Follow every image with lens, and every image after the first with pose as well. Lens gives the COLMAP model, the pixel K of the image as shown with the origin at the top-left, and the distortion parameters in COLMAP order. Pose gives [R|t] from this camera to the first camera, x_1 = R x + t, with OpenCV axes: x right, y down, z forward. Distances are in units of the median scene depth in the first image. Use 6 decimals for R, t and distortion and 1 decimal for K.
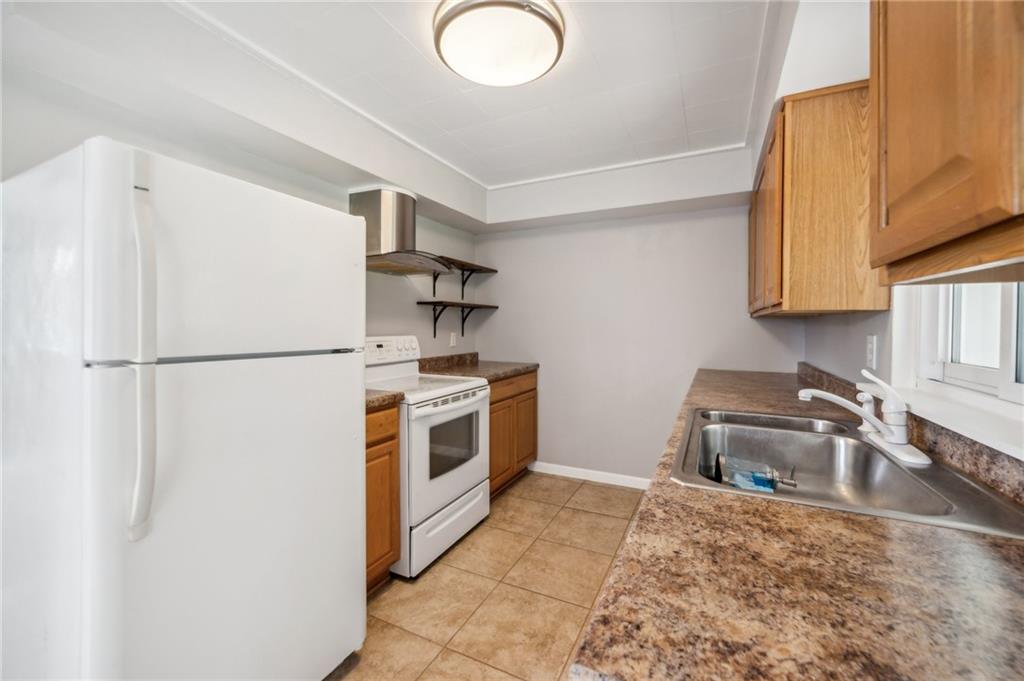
lens RADIAL K [[407.7, 0, 568.2], [0, 407.7, 339.0], [0, 0, 1]] dist [-0.001367, 0.000191]
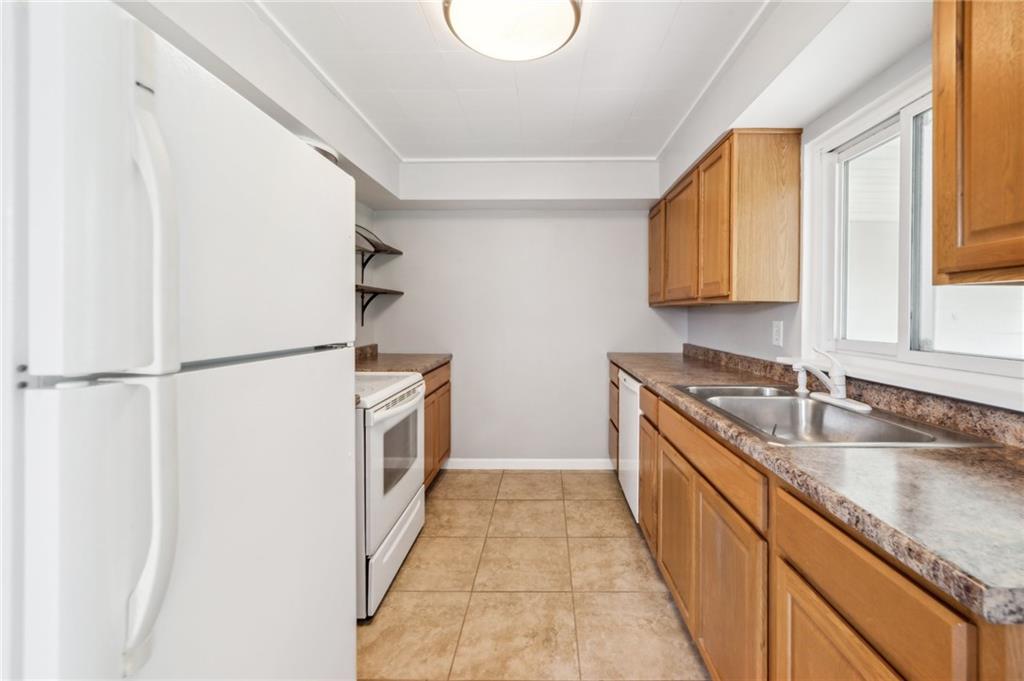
lens RADIAL K [[402.1, 0, 528.1], [0, 402.1, 324.9], [0, 0, 1]] dist [-0.001596, 0.000159]
pose [[0.908252, -0.011791, 0.418258, -0.387582], [0.014094, 0.999898, -0.002416, -0.002606], [-0.418187, 0.008089, 0.908325, 0.107828]]
